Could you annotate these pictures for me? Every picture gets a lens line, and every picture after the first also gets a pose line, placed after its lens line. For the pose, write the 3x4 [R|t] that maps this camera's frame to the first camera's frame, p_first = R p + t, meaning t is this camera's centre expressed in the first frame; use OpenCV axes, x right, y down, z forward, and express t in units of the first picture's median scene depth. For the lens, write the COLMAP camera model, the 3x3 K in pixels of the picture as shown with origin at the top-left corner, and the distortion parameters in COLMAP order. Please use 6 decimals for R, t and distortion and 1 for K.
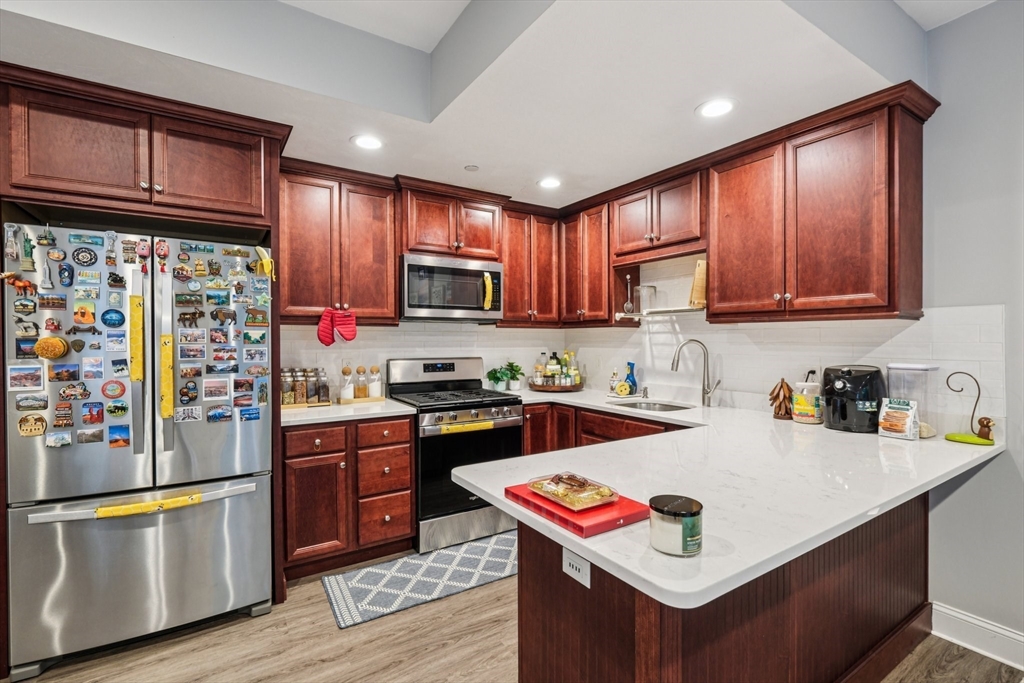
lens RADIAL K [[469.1, 0, 520.8], [0, 469.1, 342.0], [0, 0, 1]] dist [-0.000098, -0.000333]
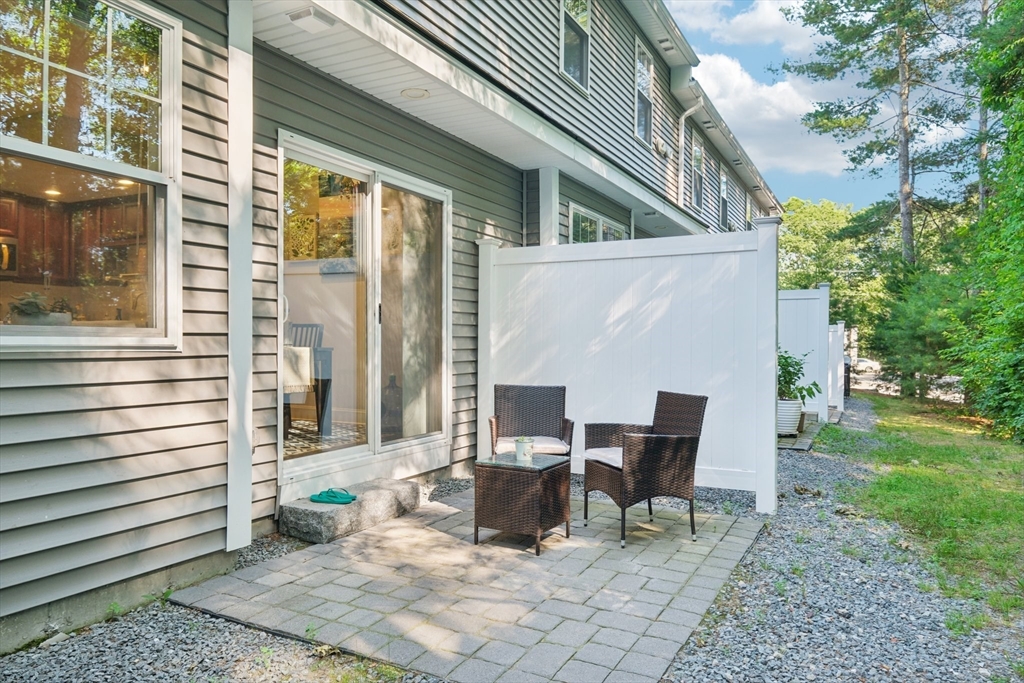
lens RADIAL K [[712.1, 0, 523.3], [0, 712.1, 346.3], [0, 0, 1]] dist [0.034323, -0.002026]
pose [[0.874004, 0.003241, 0.485907, 0.295284], [-0.000821, 0.999986, -0.005194, 0.217243], [-0.485917, 0.004141, 0.873995, -2.125719]]
